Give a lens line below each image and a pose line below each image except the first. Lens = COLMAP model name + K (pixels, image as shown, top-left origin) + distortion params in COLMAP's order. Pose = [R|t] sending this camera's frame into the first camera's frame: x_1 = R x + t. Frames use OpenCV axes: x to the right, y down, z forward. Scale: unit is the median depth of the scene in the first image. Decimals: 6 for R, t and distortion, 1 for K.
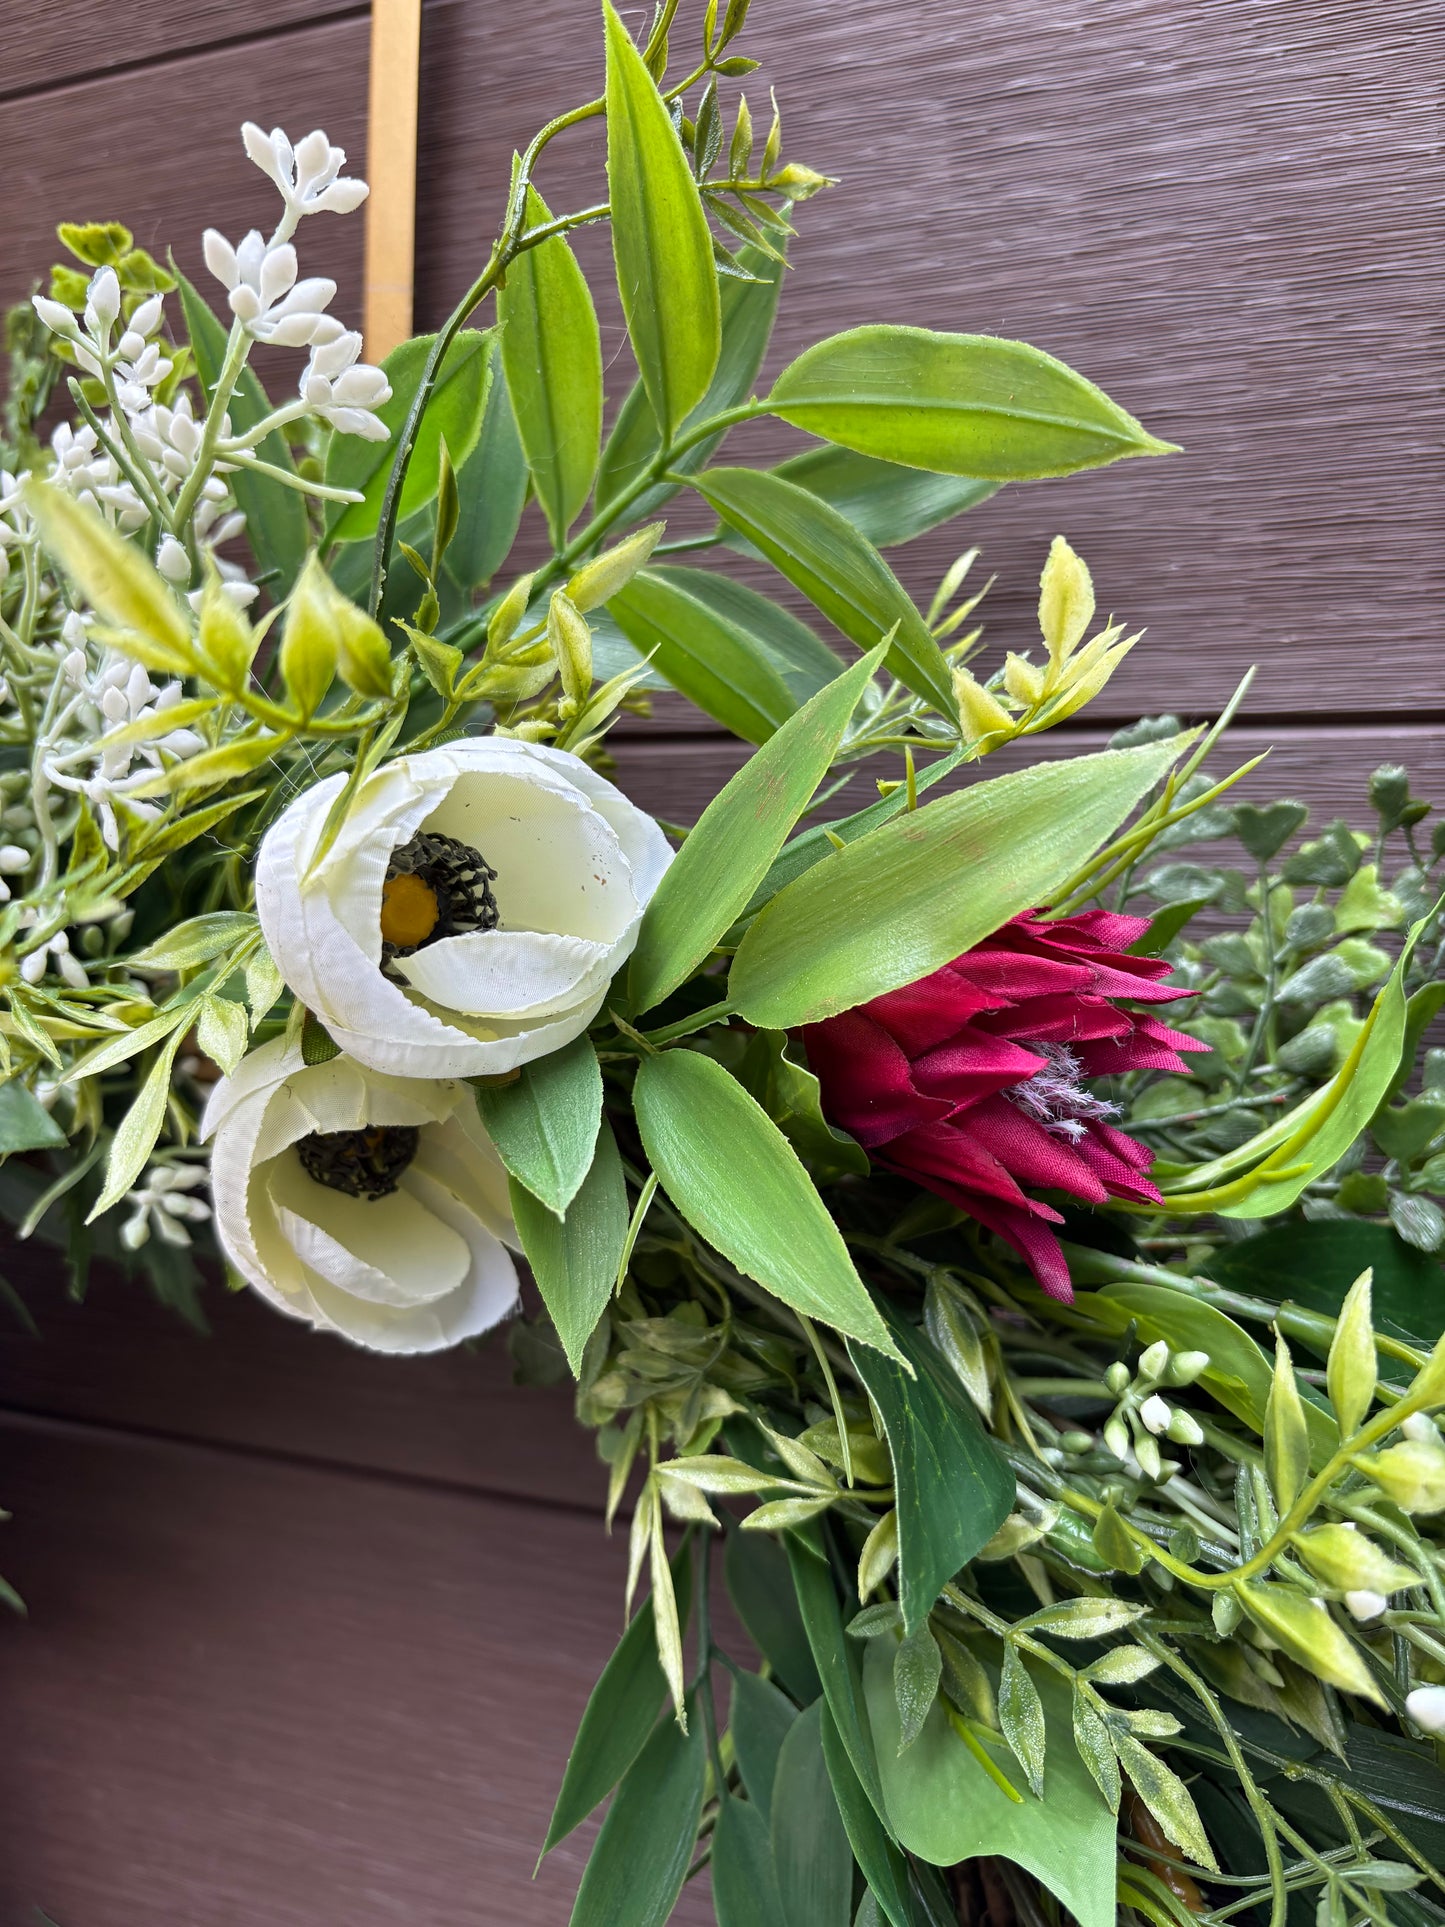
lens RADIAL K [[1501.2, 0, 735.1], [0, 1501.2, 963.3], [0, 0, 1]] dist [0.015823, -0.026364]
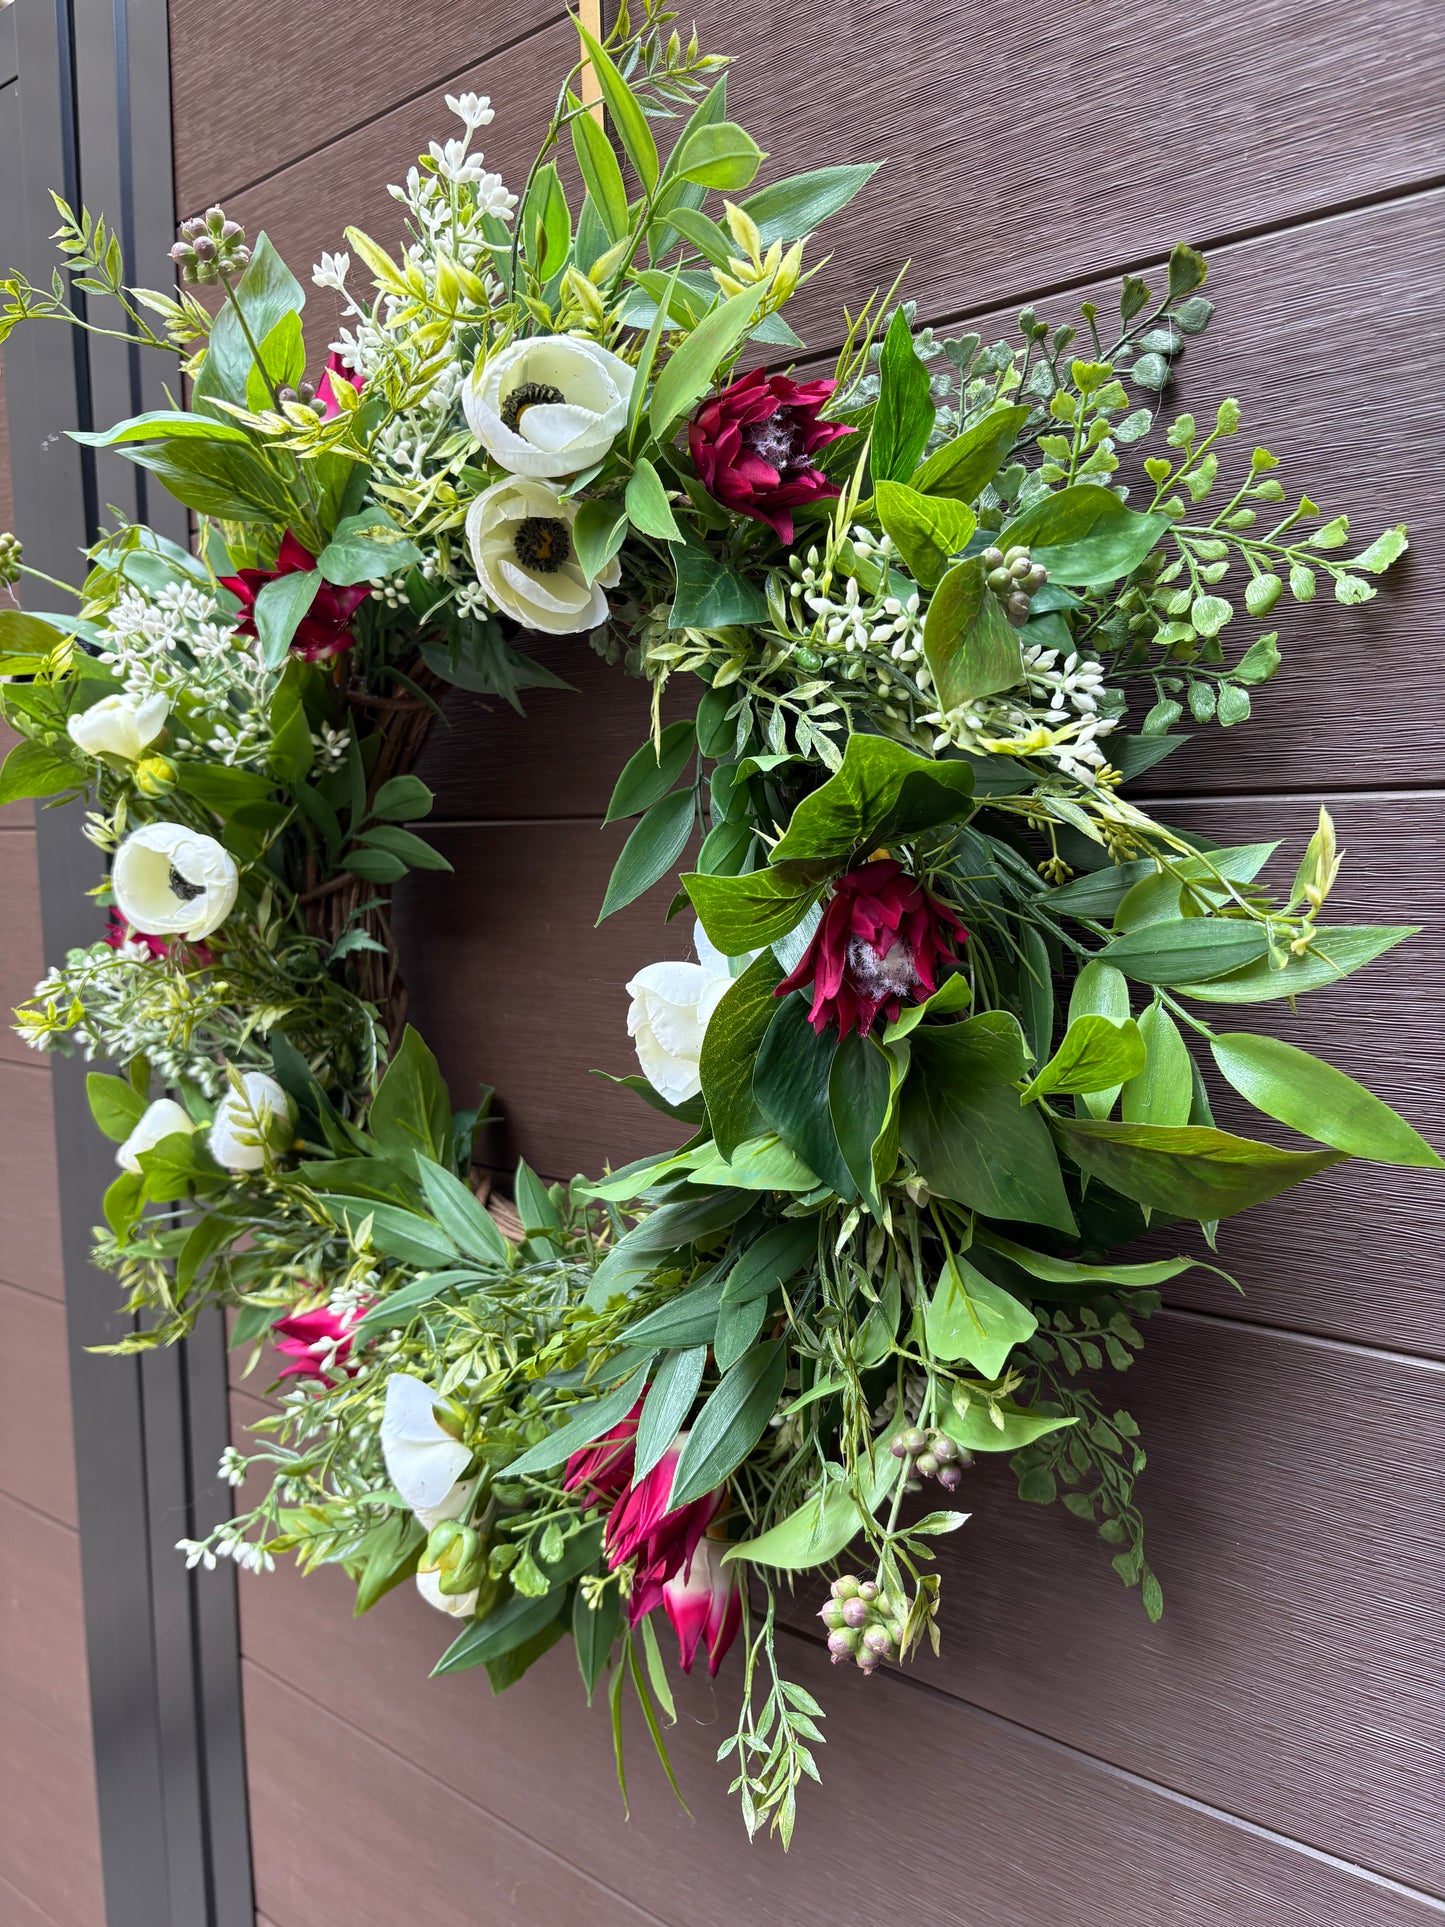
lens RADIAL K [[1501.2, 0, 726.7], [0, 1501.2, 975.9], [0, 0, 1]] dist [0.015823, -0.026364]
pose [[0.936114, -0.010767, -0.351532, 0.909128], [0.035749, 0.997267, 0.064652, 0.709883], [0.349876, -0.073088, 0.933941, -1.208299]]
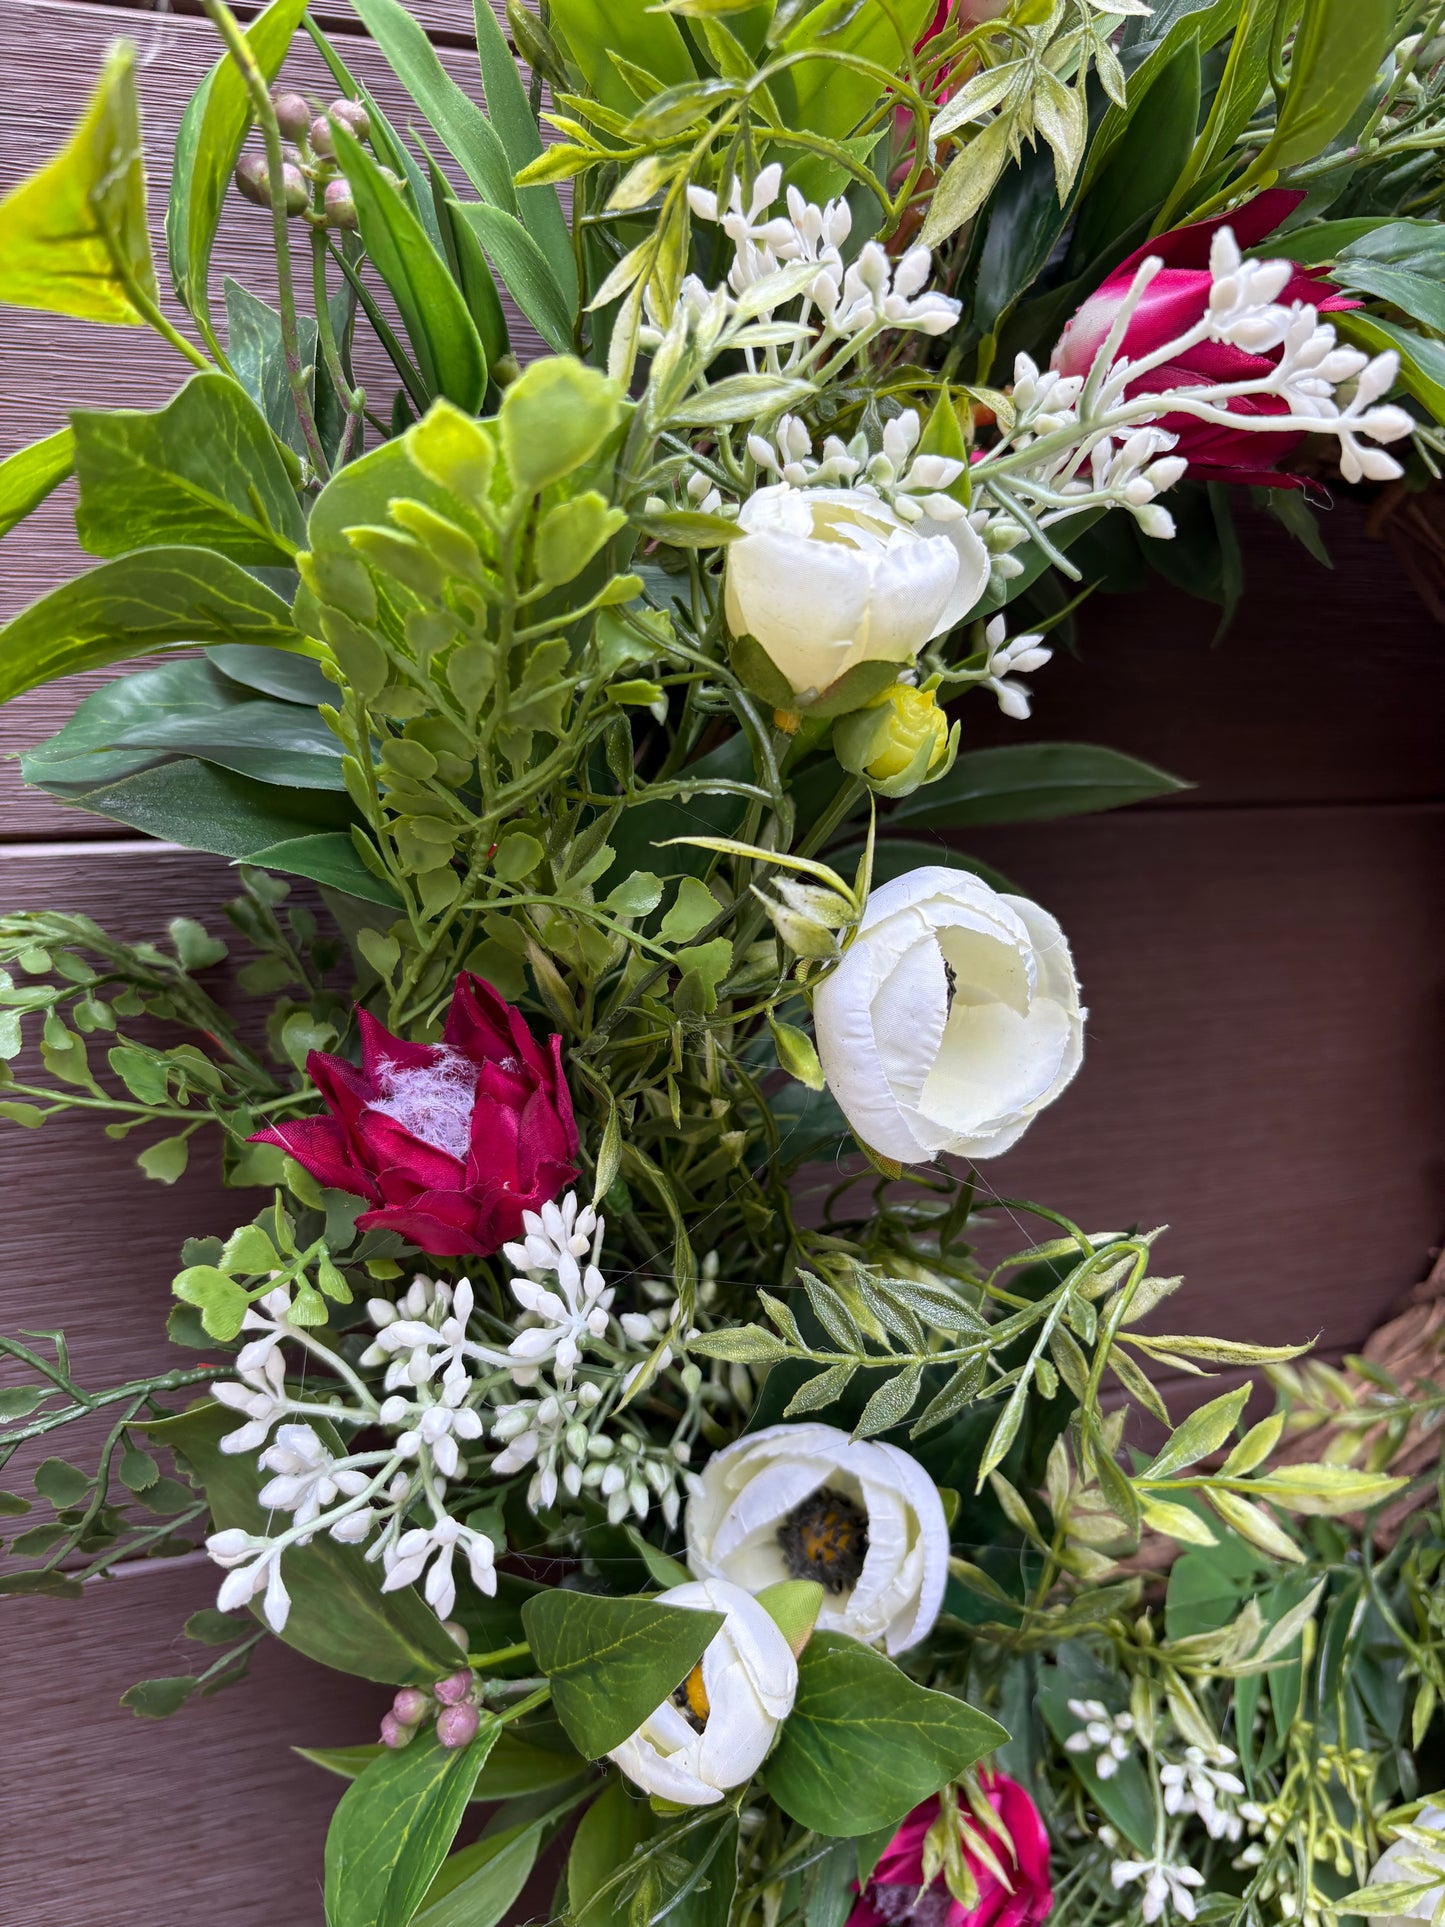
lens RADIAL K [[1501.2, 0, 755.0], [0, 1501.2, 989.4], [0, 0, 1]] dist [0.015823, -0.026364]
pose [[0.760941, -0.131744, 0.635305, -2.099967], [0.023948, 0.984204, 0.175411, 0.439445], [-0.648379, -0.118263, 0.752076, 0.485762]]
